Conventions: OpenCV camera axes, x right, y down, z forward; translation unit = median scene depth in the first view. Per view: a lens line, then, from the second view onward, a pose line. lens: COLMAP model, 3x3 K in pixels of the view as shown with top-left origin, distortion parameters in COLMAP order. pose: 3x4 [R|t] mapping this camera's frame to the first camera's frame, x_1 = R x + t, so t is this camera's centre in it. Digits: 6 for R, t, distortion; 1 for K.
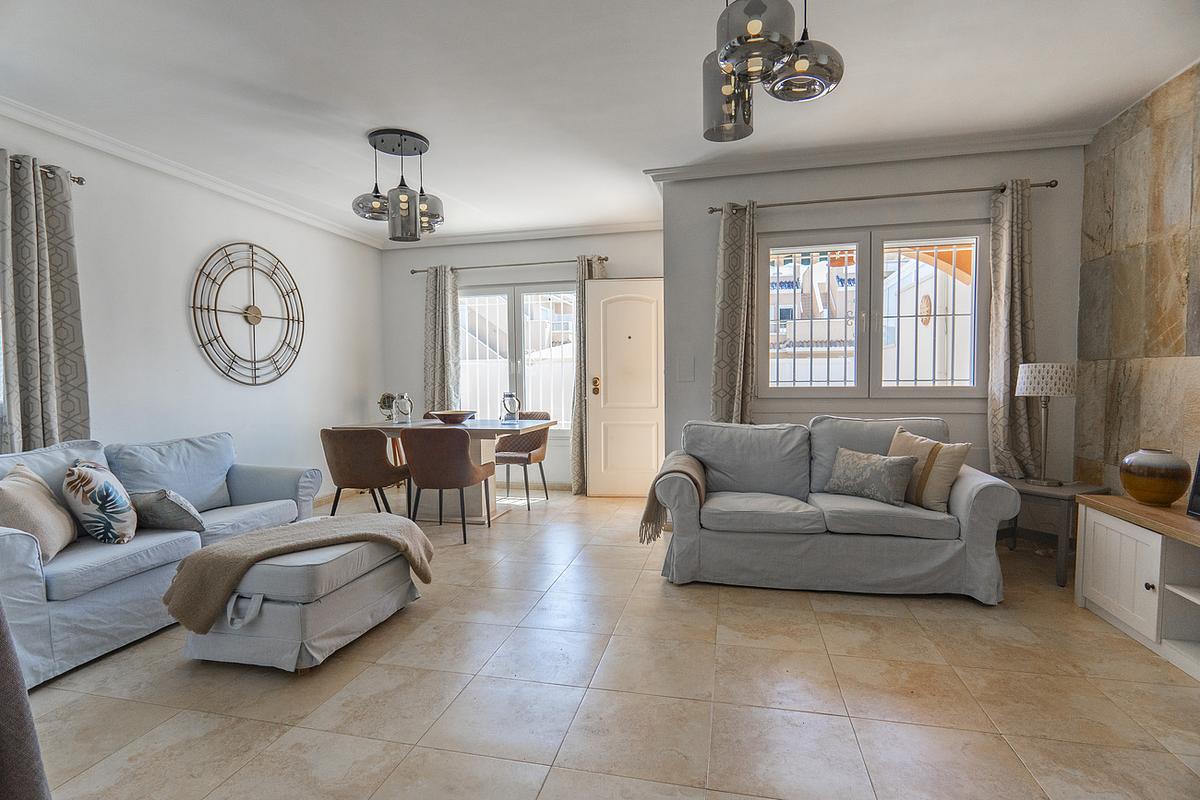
lens RADIAL K [[589.7, 0, 598.6], [0, 589.7, 408.0], [0, 0, 1]] dist [-0.019402, 0.008749]
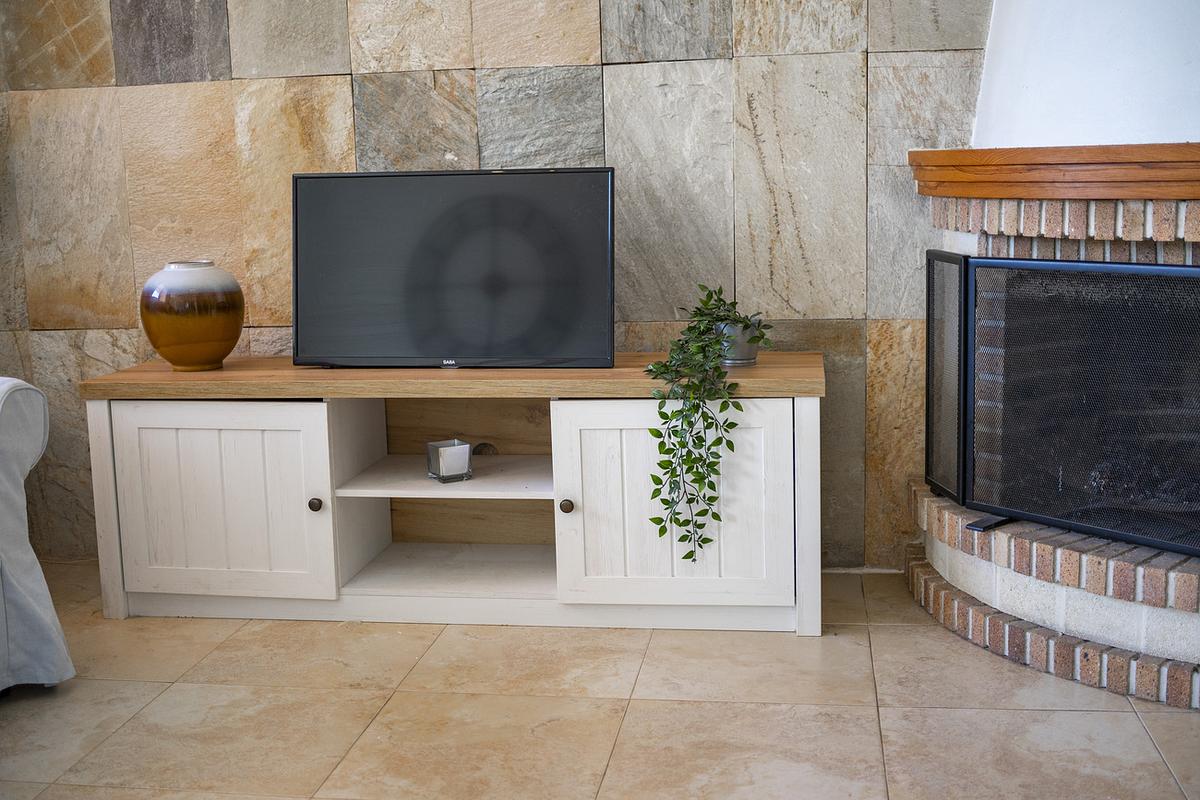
lens RADIAL K [[1370.2, 0, 611.3], [0, 1370.2, 401.2], [0, 0, 1]] dist [-0.047690, 0.000000]
pose [[-0.073904, -0.153167, 0.985433, -0.161621], [0.088122, 0.983267, 0.159439, 0.021283], [-0.993364, 0.098622, -0.059170, 0.444657]]
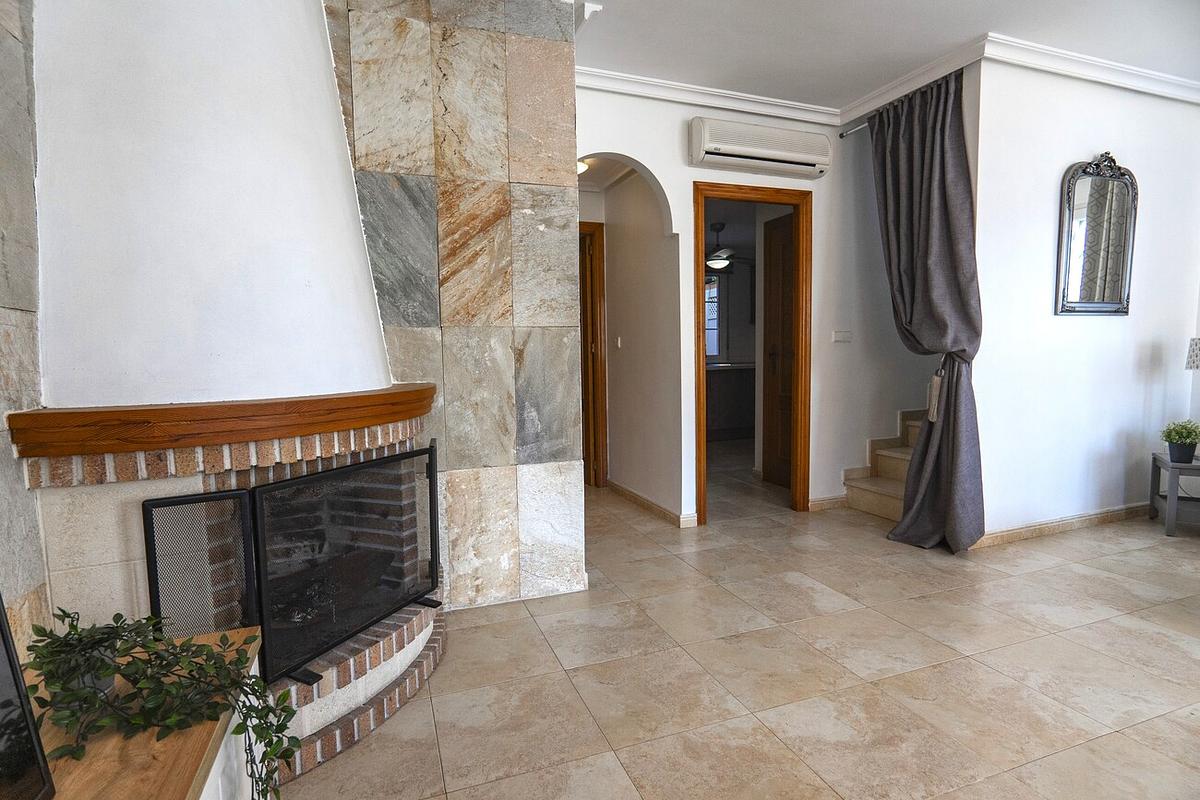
lens RADIAL K [[589.7, 0, 594.6], [0, 589.7, 405.4], [0, 0, 1]] dist [-0.019402, 0.008749]
pose [[-0.842535, 0.074321, -0.533490, 0.480253], [-0.000759, 0.990270, 0.139155, -0.024067], [0.538641, 0.117649, -0.834281, 0.620720]]
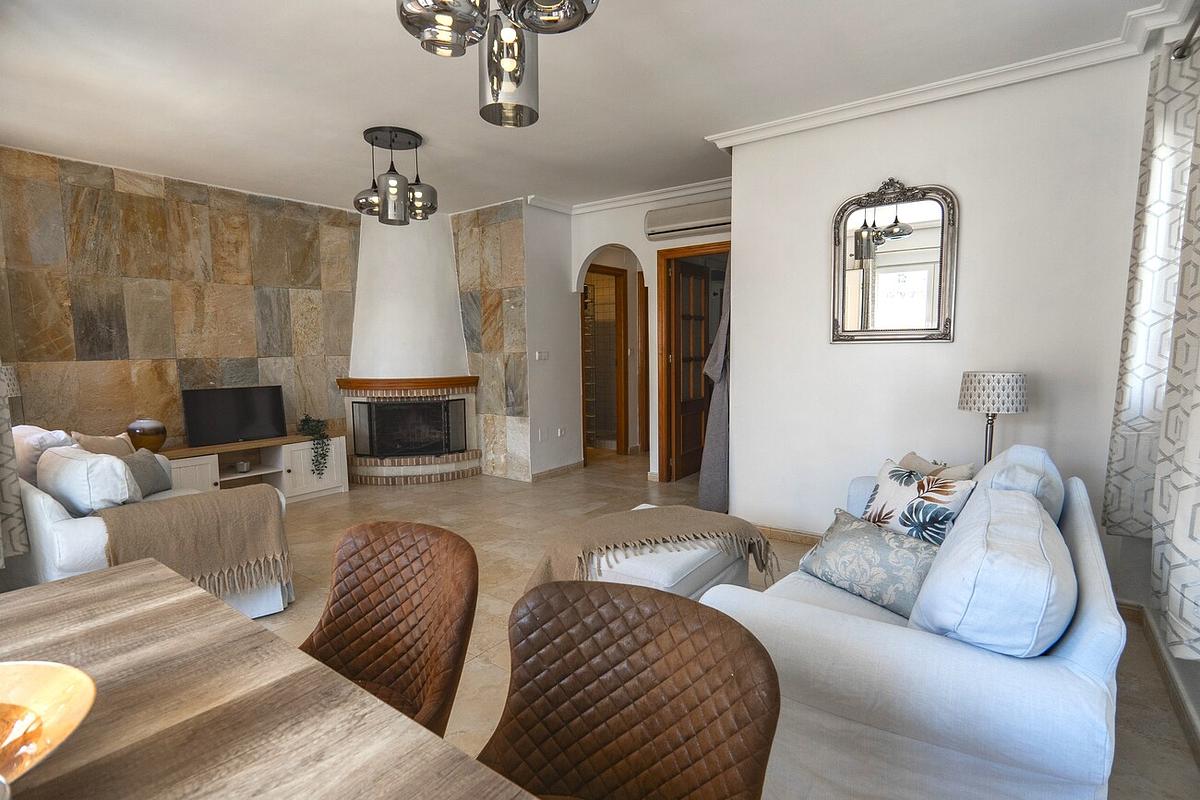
lens RADIAL K [[589.7, 0, 591.0], [0, 589.7, 406.3], [0, 0, 1]] dist [-0.019402, 0.008749]
pose [[-0.910706, -0.018383, 0.412646, -0.505576], [0.046796, 0.987985, 0.147292, -0.087317], [-0.410396, 0.153450, -0.898904, 1.198250]]
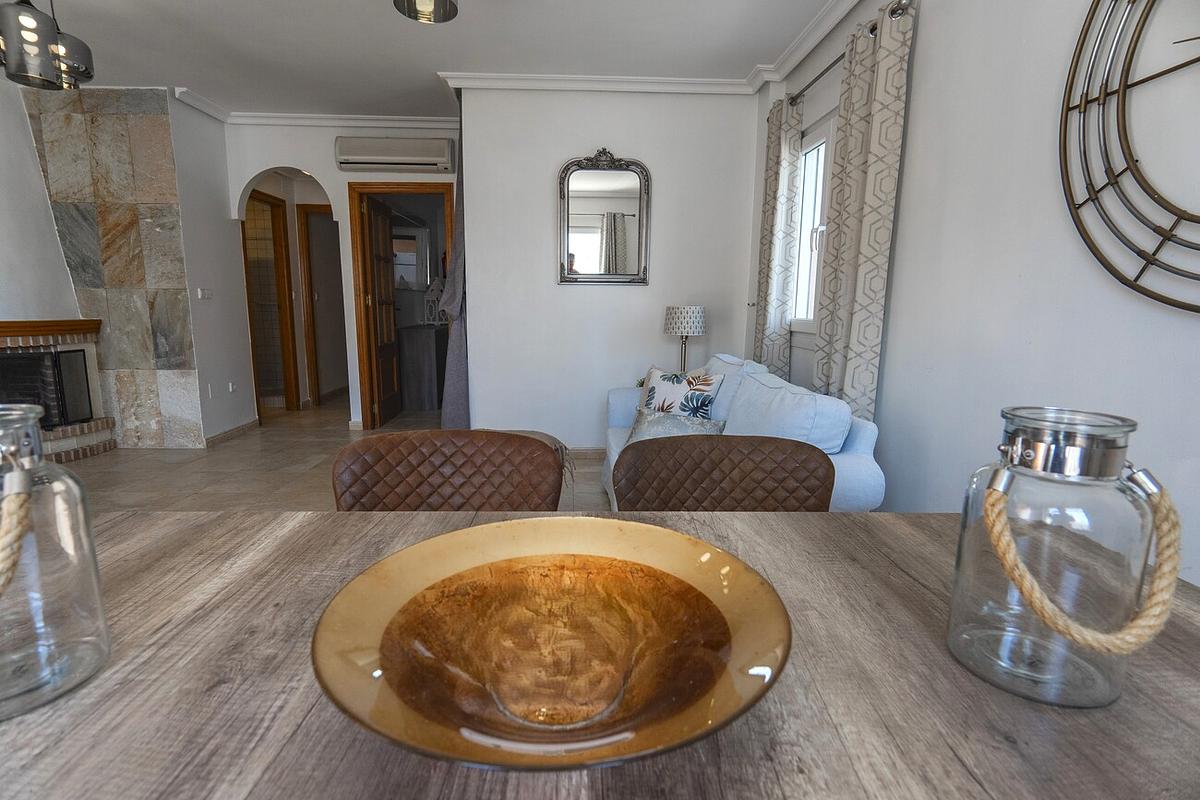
lens RADIAL K [[589.7, 0, 591.3], [0, 589.7, 406.0], [0, 0, 1]] dist [-0.019402, 0.008749]
pose [[-0.967786, 0.044925, -0.247732, -0.269005], [-0.012752, 0.973942, 0.226440, -0.061637], [0.251449, 0.222305, -0.941995, 1.275365]]
